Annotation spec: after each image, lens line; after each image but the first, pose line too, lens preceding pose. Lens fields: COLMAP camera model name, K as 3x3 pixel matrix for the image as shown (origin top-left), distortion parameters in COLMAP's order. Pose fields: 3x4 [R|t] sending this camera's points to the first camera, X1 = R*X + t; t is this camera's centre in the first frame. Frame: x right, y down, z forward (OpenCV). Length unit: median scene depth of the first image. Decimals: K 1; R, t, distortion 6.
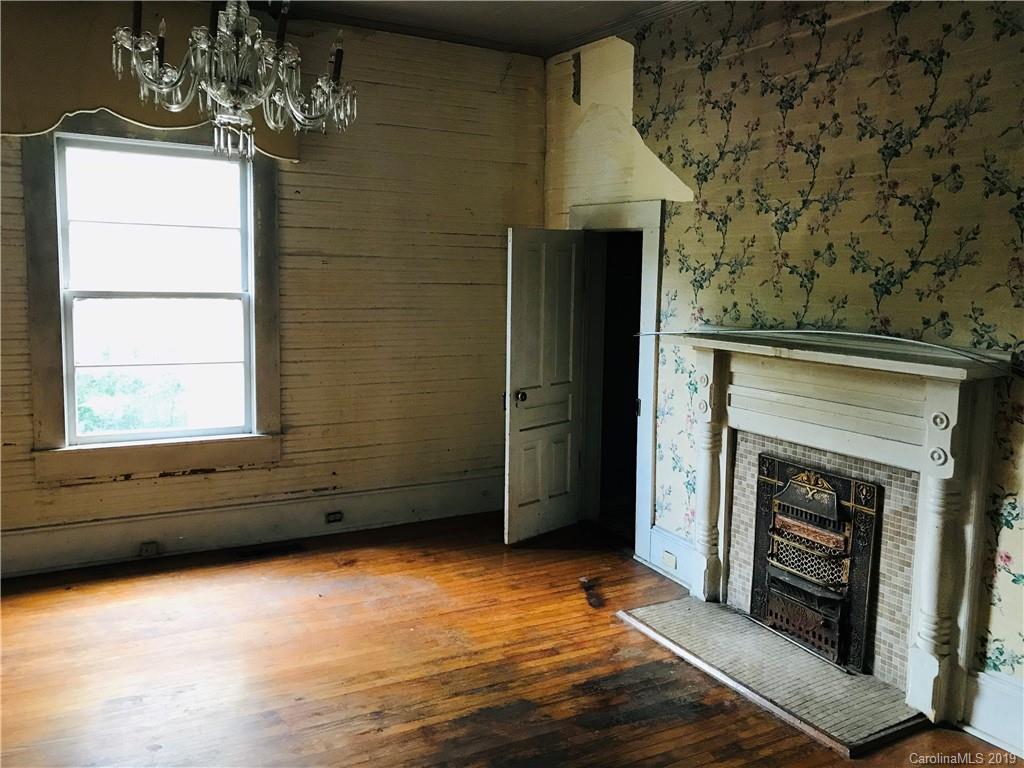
lens RADIAL K [[834.9, 0, 512.5], [0, 834.9, 381.5], [0, 0, 1]] dist [0.039419, -0.035413]
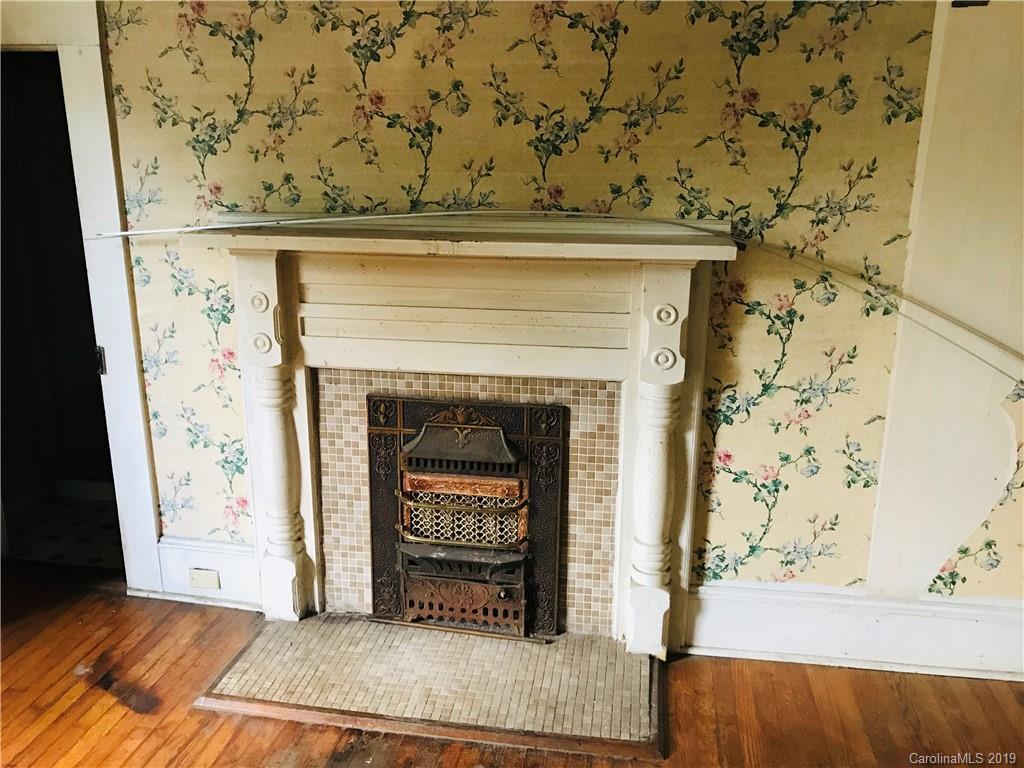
lens RADIAL K [[834.9, 0, 512.5], [0, 834.9, 381.5], [0, 0, 1]] dist [0.039419, -0.035413]
pose [[0.621391, -0.210721, 0.754632, -0.163150], [0.107078, 0.976958, 0.184630, -0.044581], [-0.776149, -0.033923, 0.629636, 0.511340]]
